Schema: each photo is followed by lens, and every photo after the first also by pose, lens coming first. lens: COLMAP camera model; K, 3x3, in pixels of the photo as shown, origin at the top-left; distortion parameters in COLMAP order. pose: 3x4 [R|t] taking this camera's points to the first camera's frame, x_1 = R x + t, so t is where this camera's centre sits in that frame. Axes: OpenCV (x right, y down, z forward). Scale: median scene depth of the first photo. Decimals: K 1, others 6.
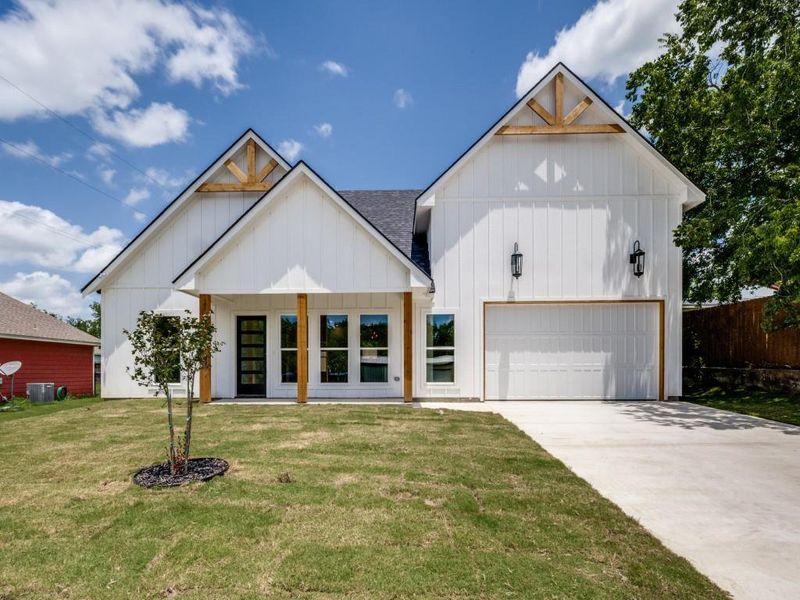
lens RADIAL K [[313.6, 0, 402.5], [0, 313.6, 299.4], [0, 0, 1]] dist [0.000576, 0.000408]
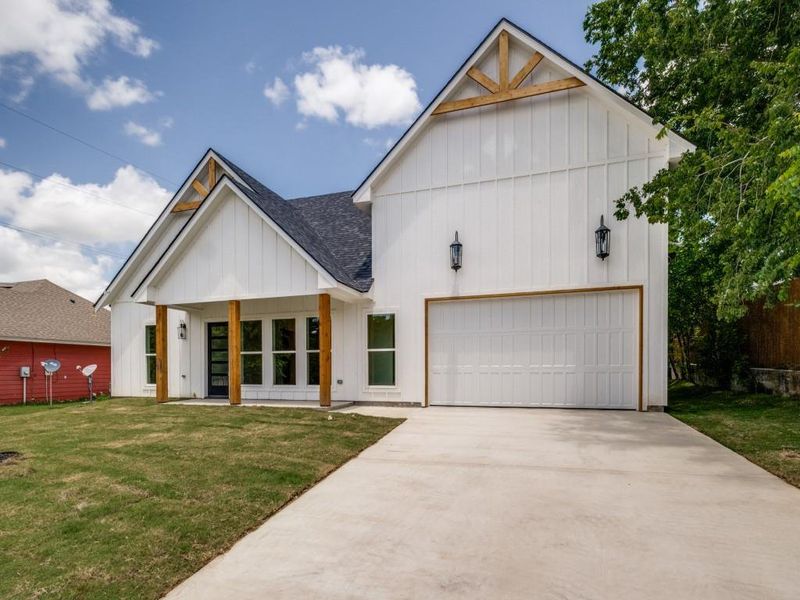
lens RADIAL K [[324.8, 0, 400.0], [0, 324.8, 300.0], [0, 0, 1]] dist [0.001415, 0.000358]
pose [[0.974642, -0.048648, -0.218419, 0.397253], [0.050734, 0.998704, 0.003948, 0.003687], [0.217944, -0.014929, 0.975847, 0.052579]]
